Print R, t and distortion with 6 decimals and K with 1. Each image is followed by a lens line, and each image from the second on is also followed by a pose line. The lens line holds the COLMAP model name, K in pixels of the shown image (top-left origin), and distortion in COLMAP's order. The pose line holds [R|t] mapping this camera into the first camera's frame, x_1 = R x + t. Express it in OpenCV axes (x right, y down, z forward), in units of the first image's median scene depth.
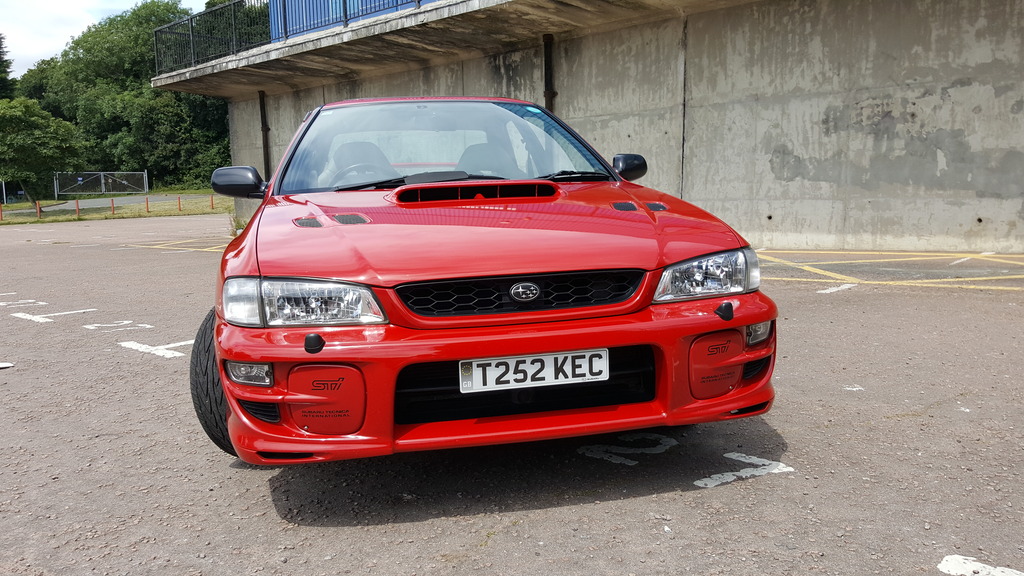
lens RADIAL K [[781.1, 0, 493.7], [0, 781.1, 310.1], [0, 0, 1]] dist [0.089881, -0.159422]
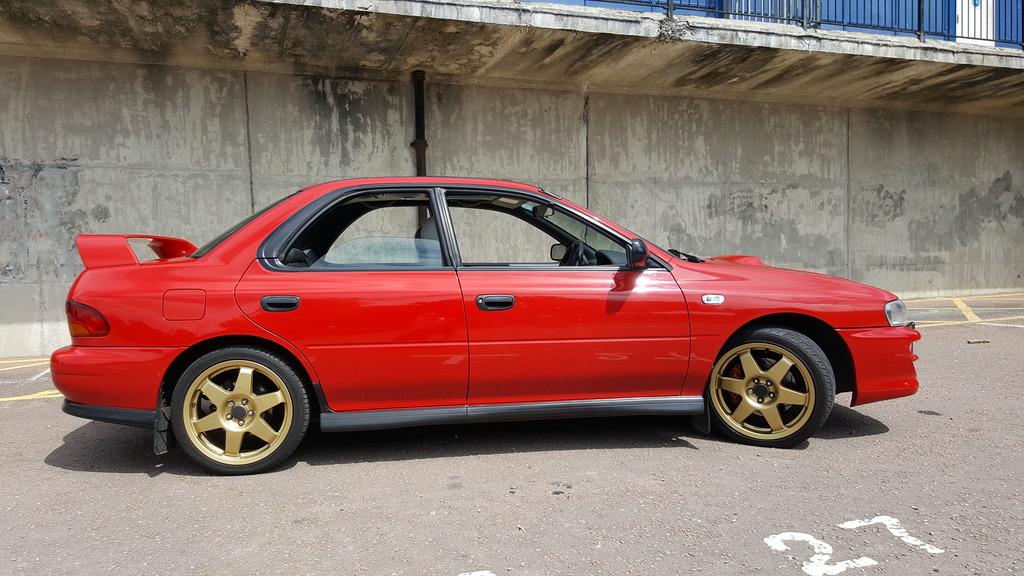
lens RADIAL K [[758.9, 0, 478.2], [0, 758.9, 314.7], [0, 0, 1]] dist [0.168192, -0.294574]
pose [[0.444727, -0.042516, 0.894657, -0.783383], [0.144487, 0.989195, -0.024815, -0.096108], [-0.883935, 0.140302, 0.446065, 0.800168]]
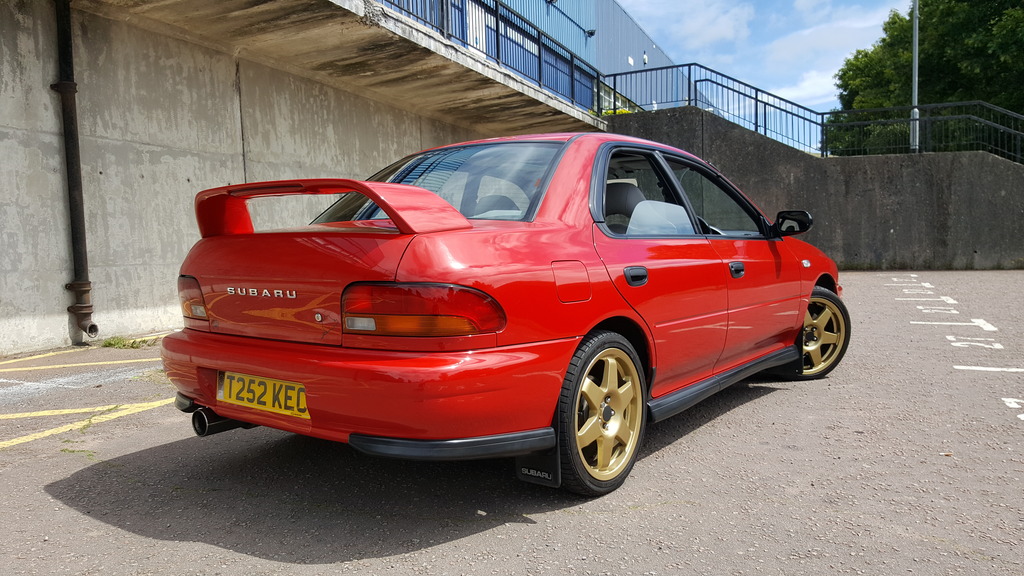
lens RADIAL K [[768.6, 0, 504.2], [0, 768.6, 311.8], [0, 0, 1]] dist [0.051886, -0.107173]
pose [[-0.369838, -0.039843, 0.928241, -0.752733], [0.179614, 0.977167, 0.113506, -0.153413], [-0.911569, 0.208704, -0.354238, 1.208399]]
